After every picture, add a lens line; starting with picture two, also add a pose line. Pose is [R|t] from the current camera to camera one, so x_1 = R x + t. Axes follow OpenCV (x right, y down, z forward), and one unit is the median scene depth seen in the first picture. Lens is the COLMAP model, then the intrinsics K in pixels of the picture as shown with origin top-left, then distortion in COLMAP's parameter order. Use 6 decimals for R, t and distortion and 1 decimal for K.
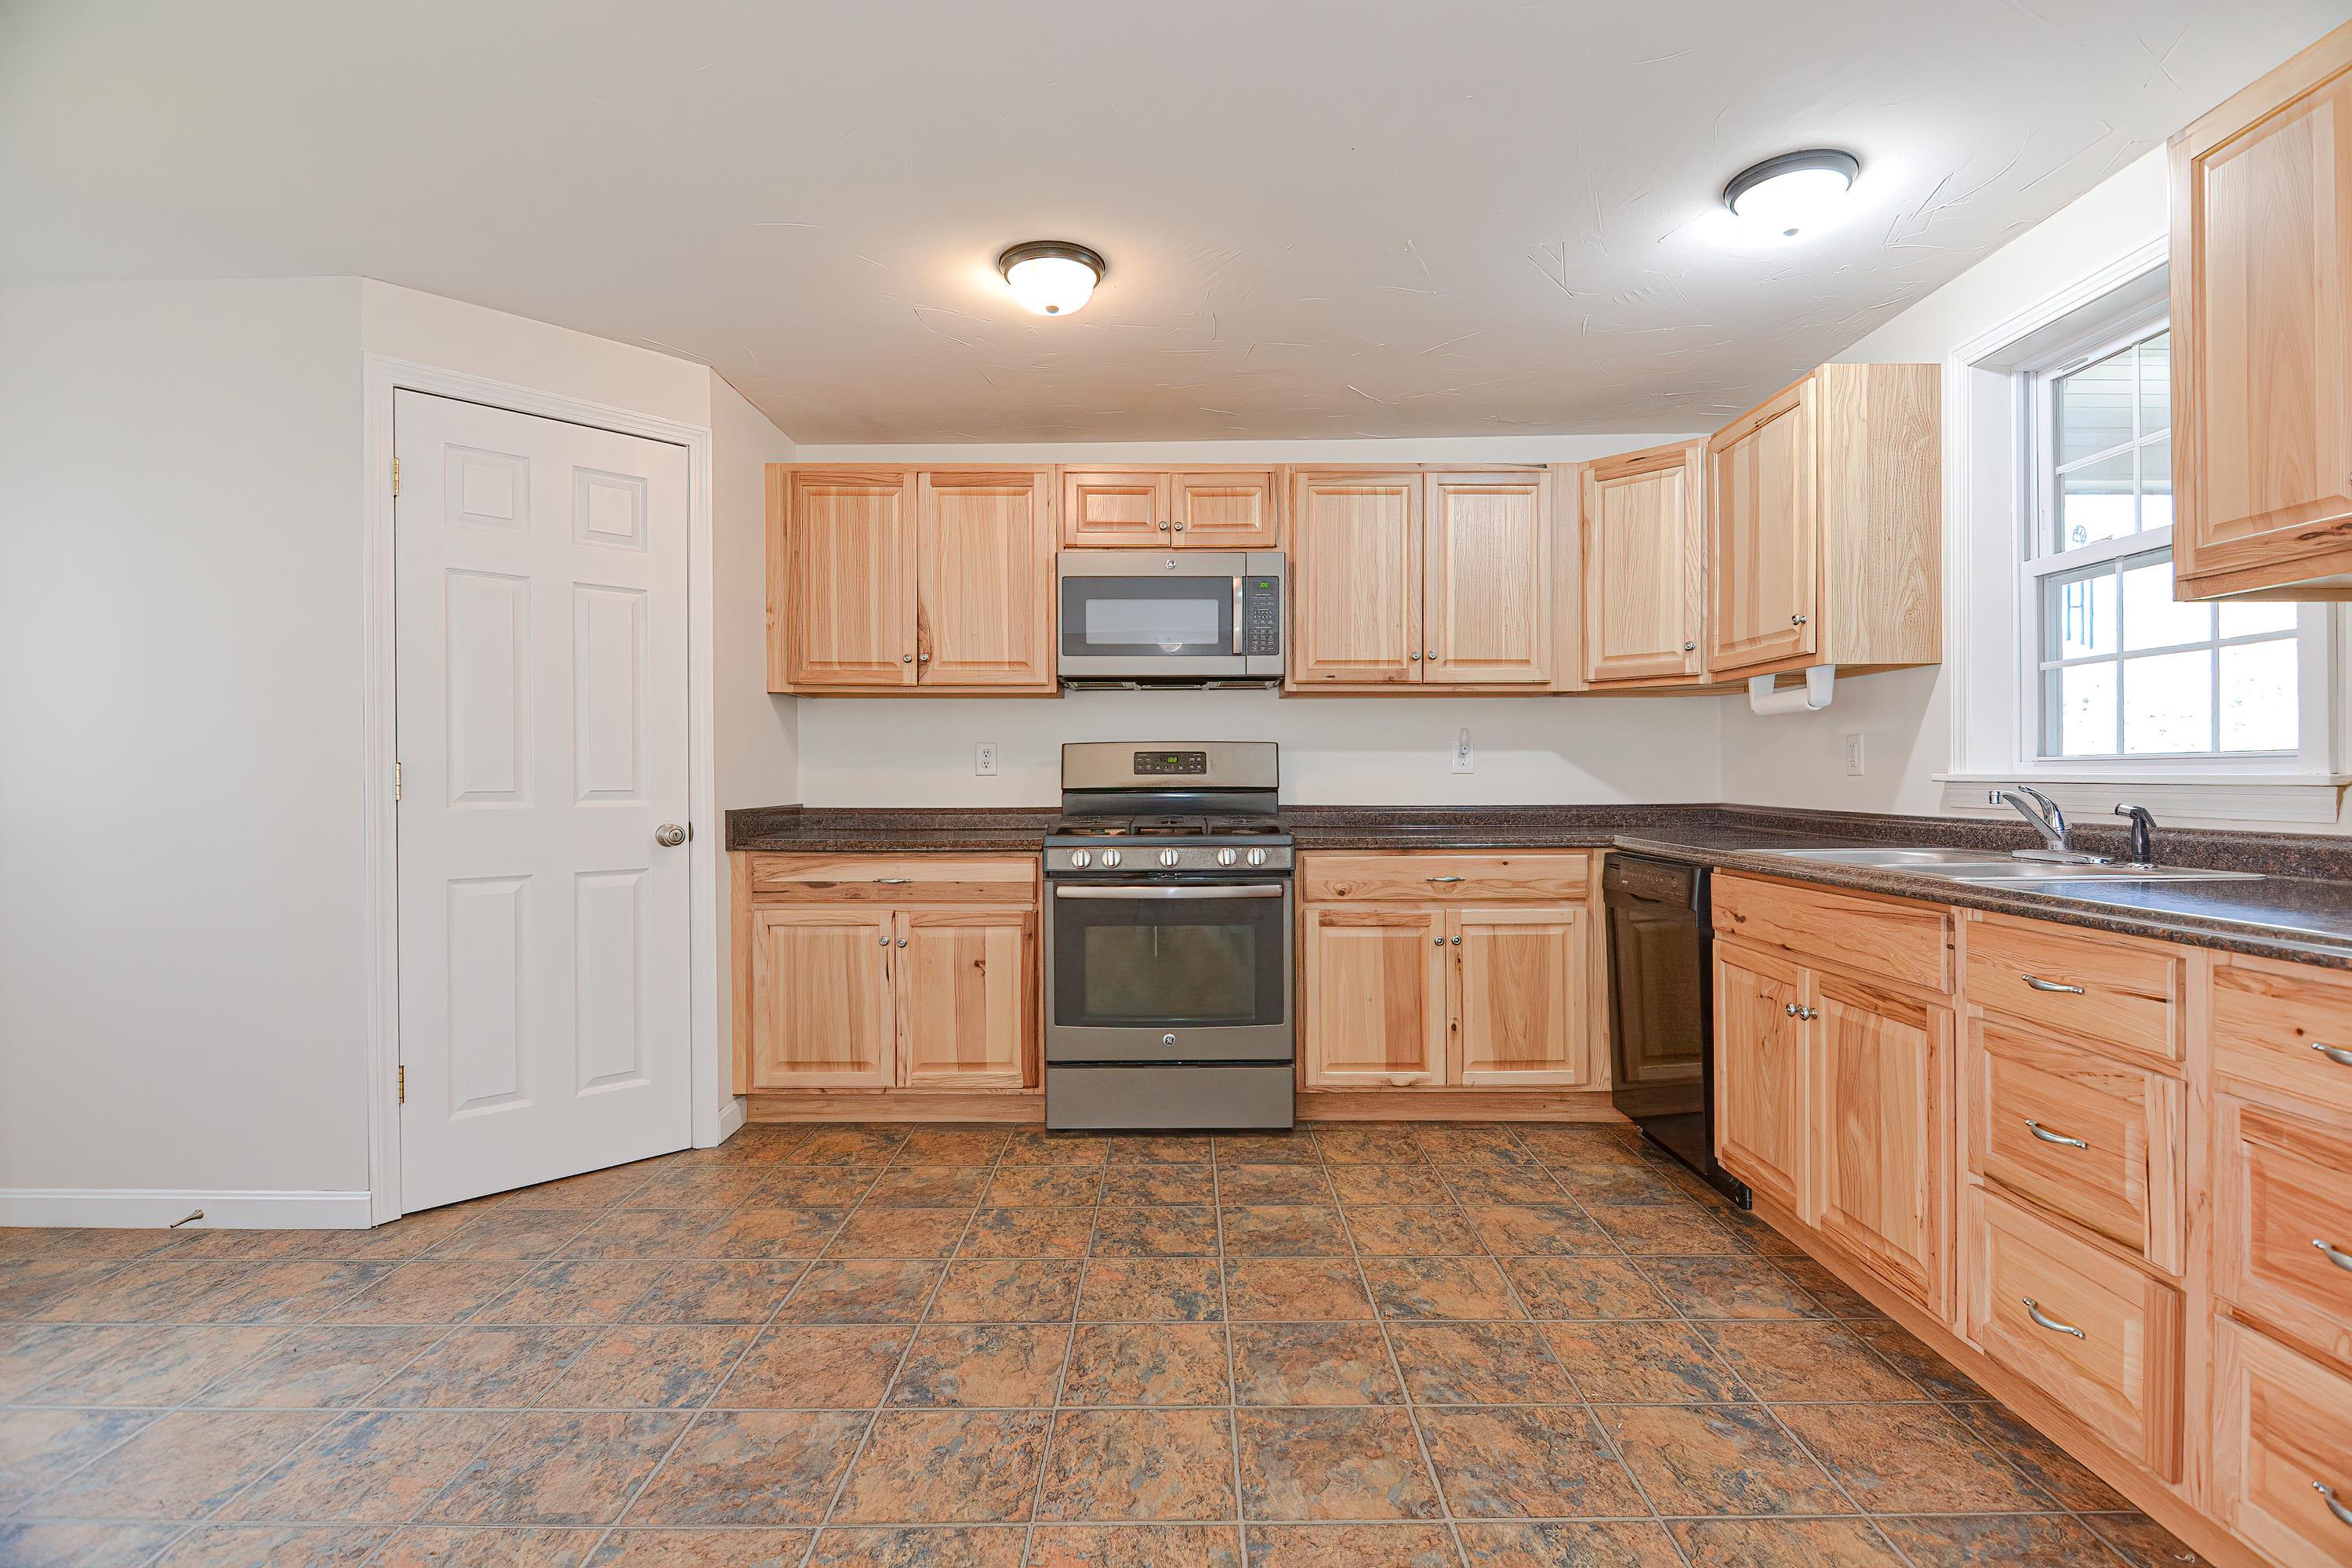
lens RADIAL K [[1144.0, 0, 1190.6], [0, 1144.0, 780.6], [0, 0, 1]] dist [0.000189, -0.006096]
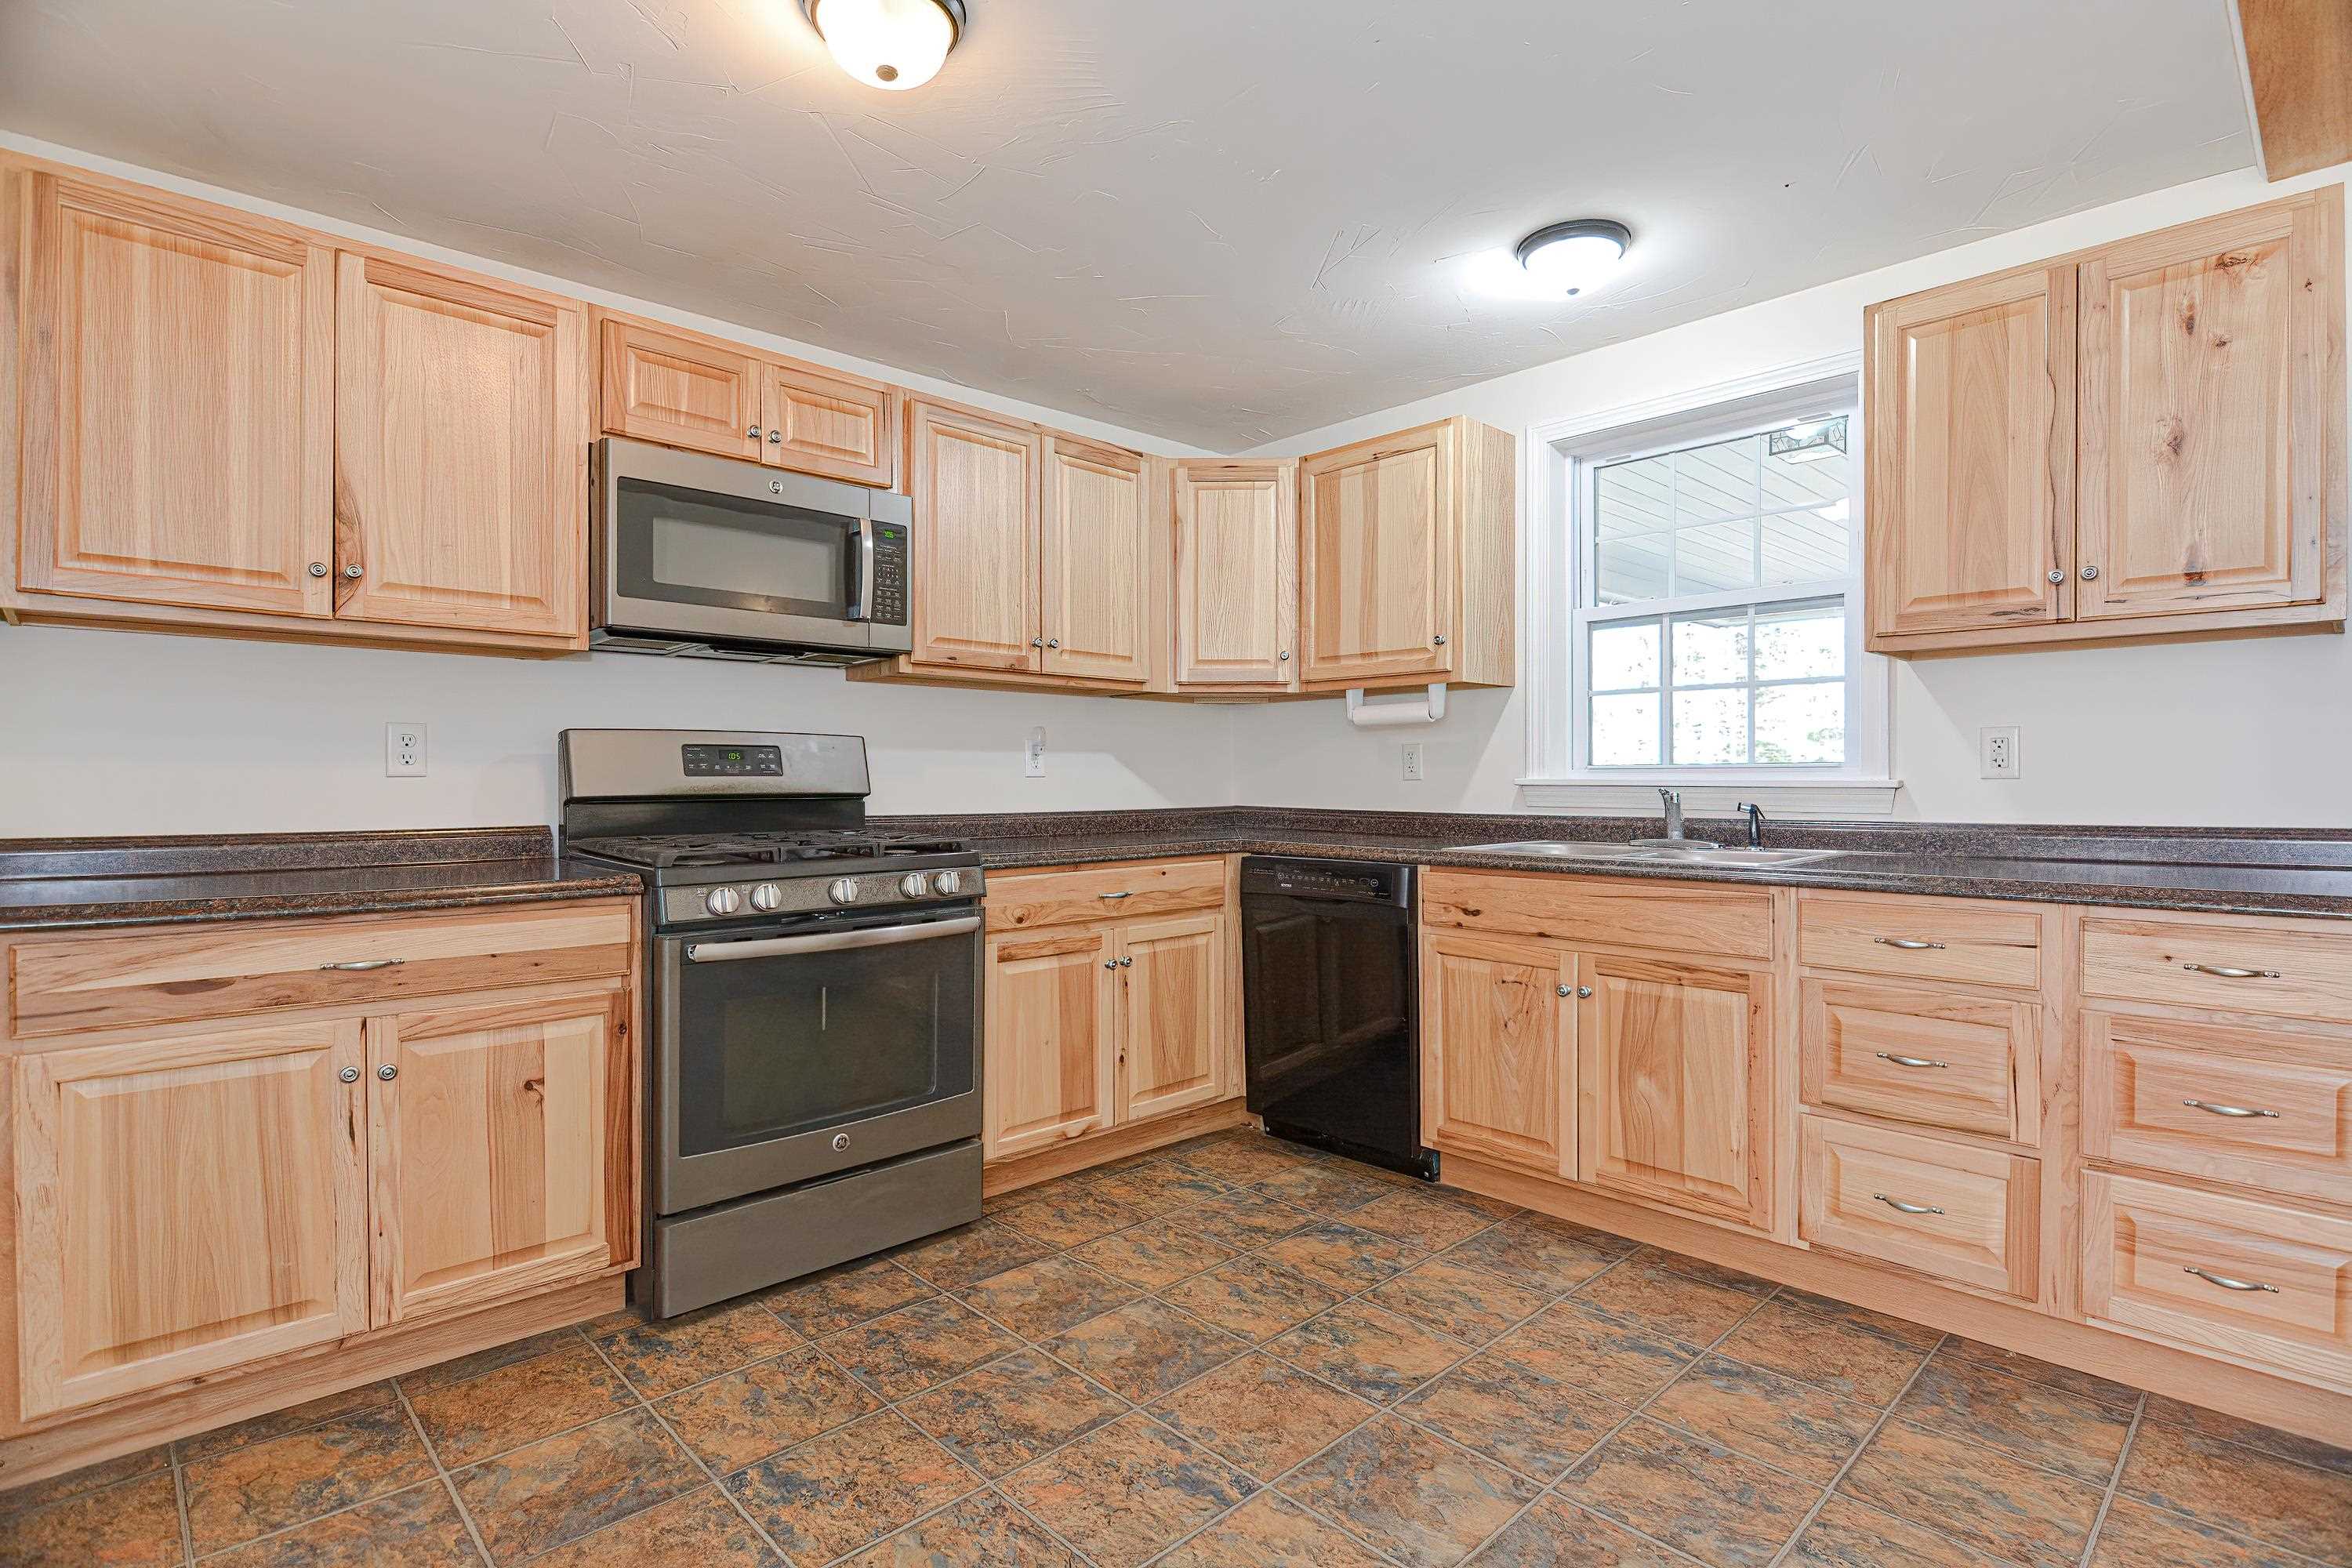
lens RADIAL K [[1144.0, 0, 1189.4], [0, 1144.0, 782.9], [0, 0, 1]] dist [0.000189, -0.006096]
pose [[0.721419, 0.000528, 0.692499, -0.364596], [0.000680, 0.999999, -0.001471, -0.000041], [-0.692499, 0.001533, 0.721418, 0.323394]]
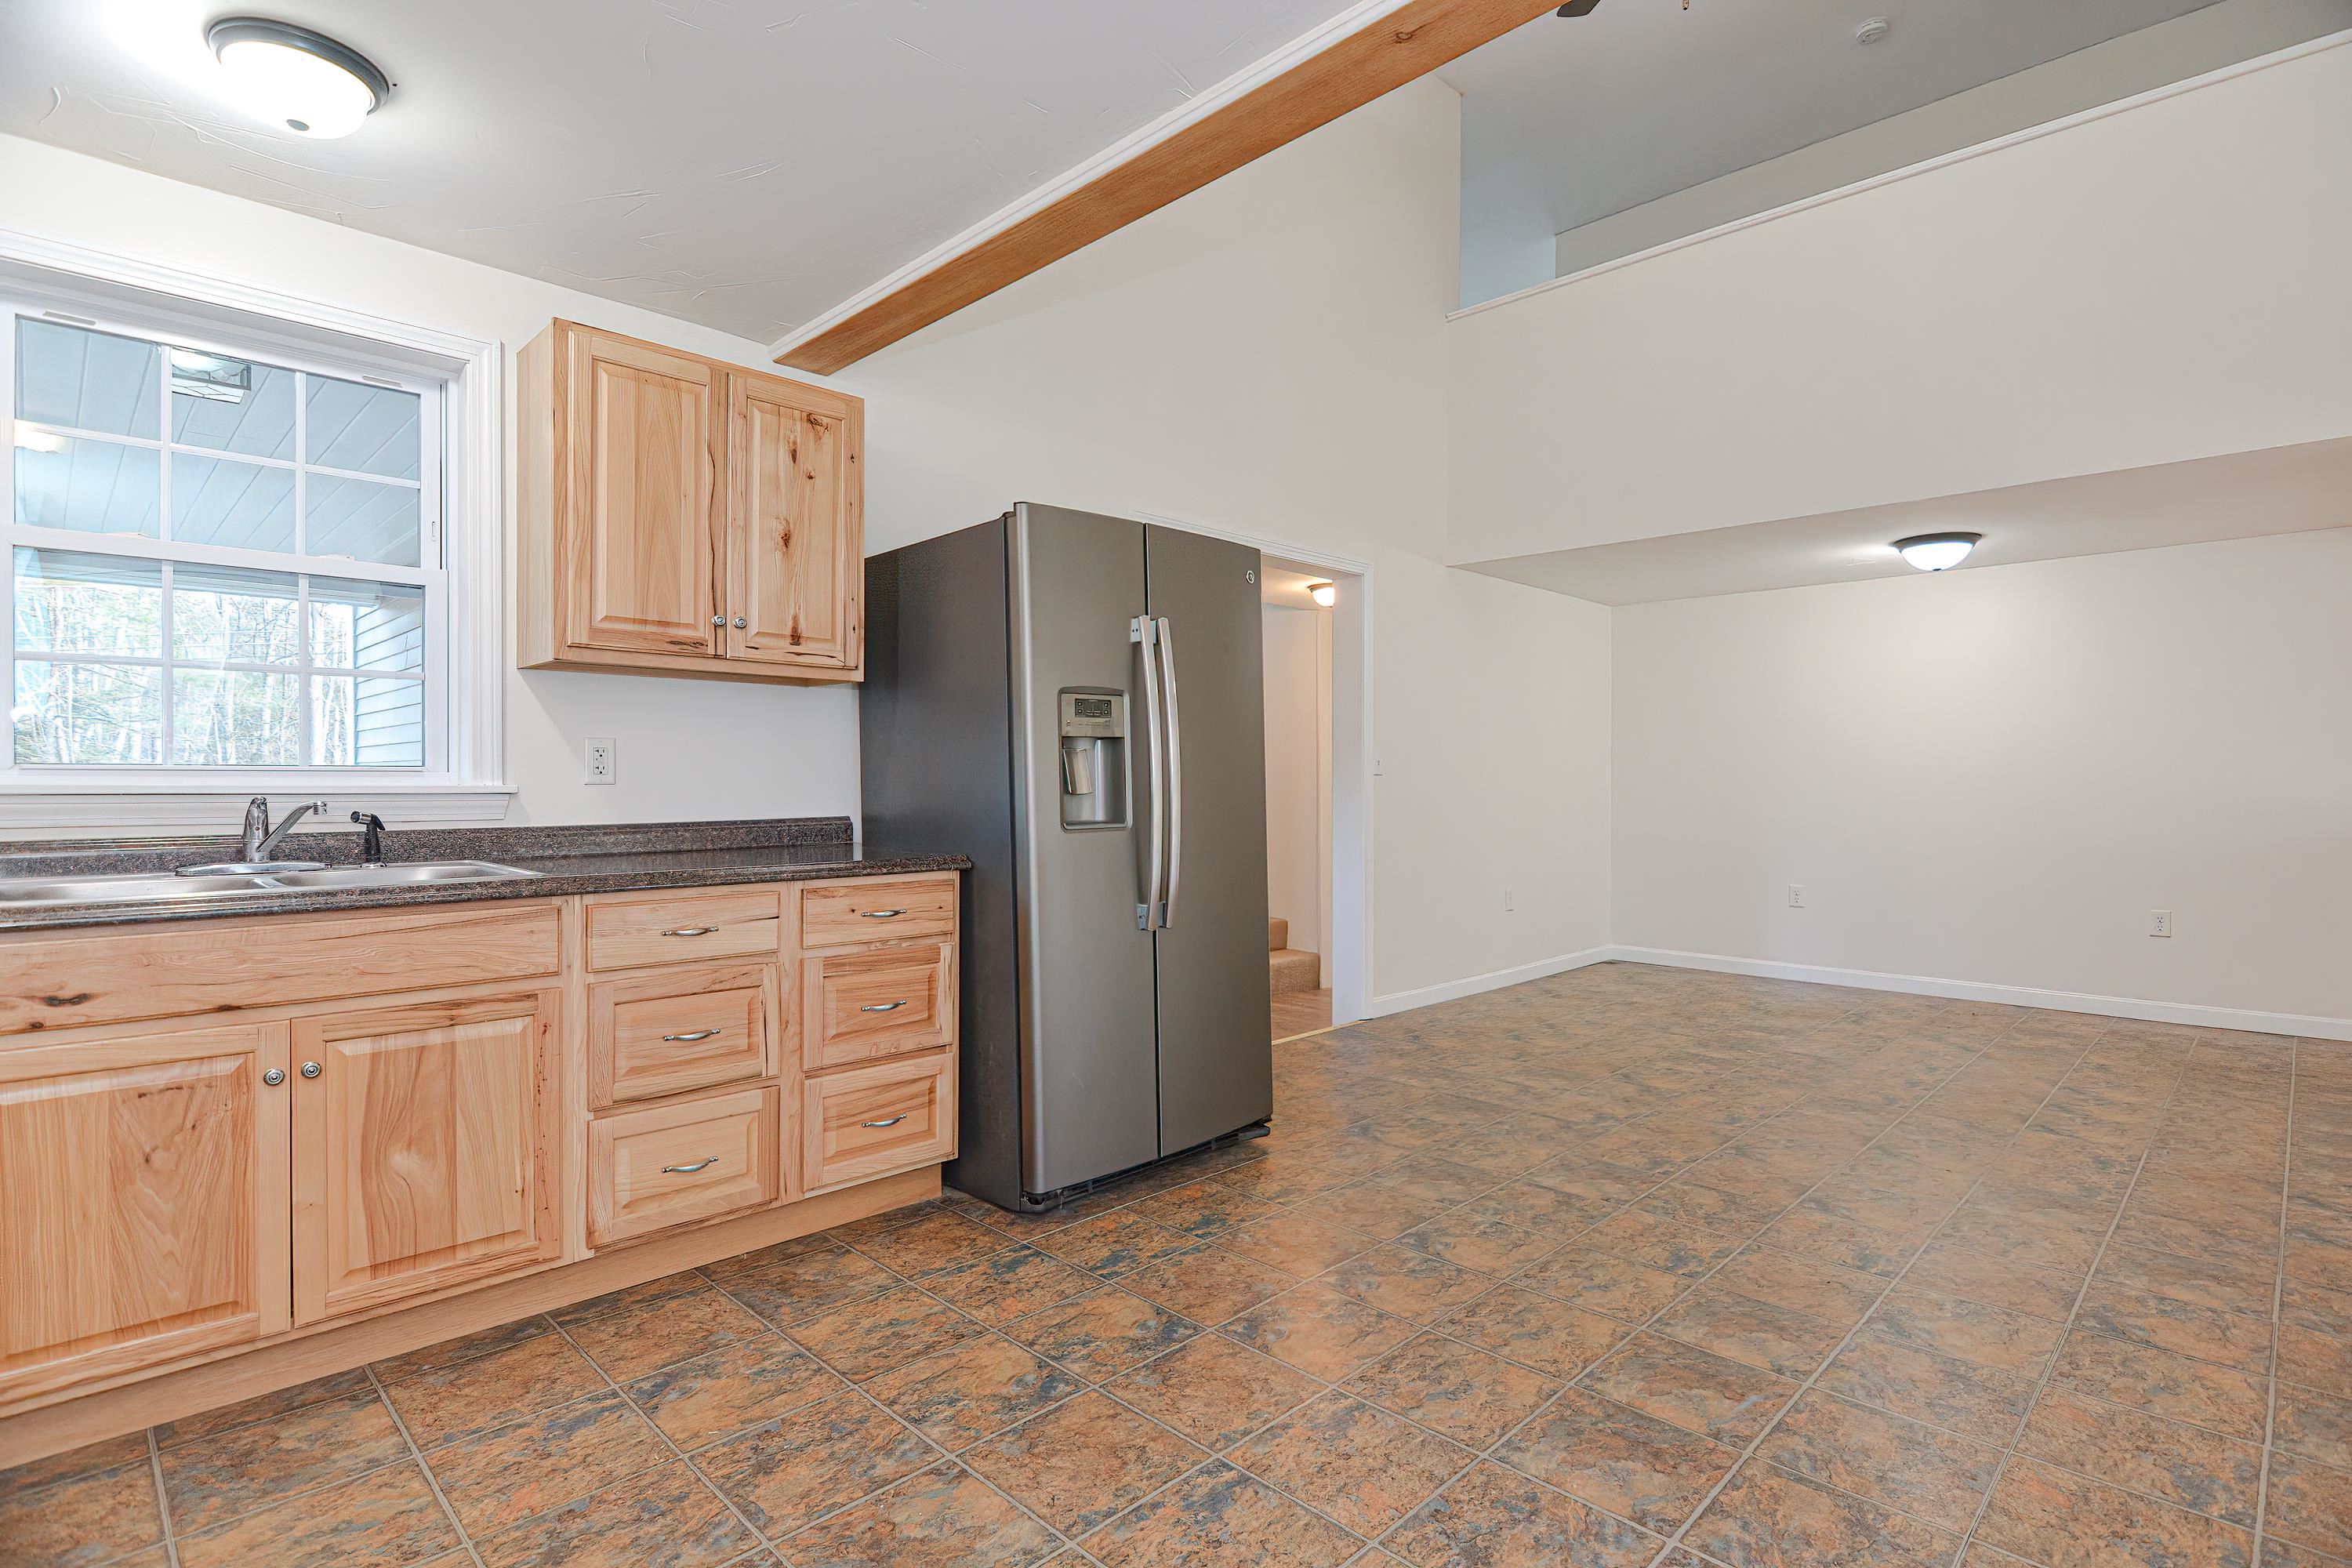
lens RADIAL K [[1144.0, 0, 1190.5], [0, 1144.0, 781.0], [0, 0, 1]] dist [0.000189, -0.006096]
pose [[-0.708310, 0.008917, 0.705845, -0.358348], [0.007629, 0.999959, -0.004977, 0.001366], [-0.705861, 0.001860, -0.708348, 0.801778]]
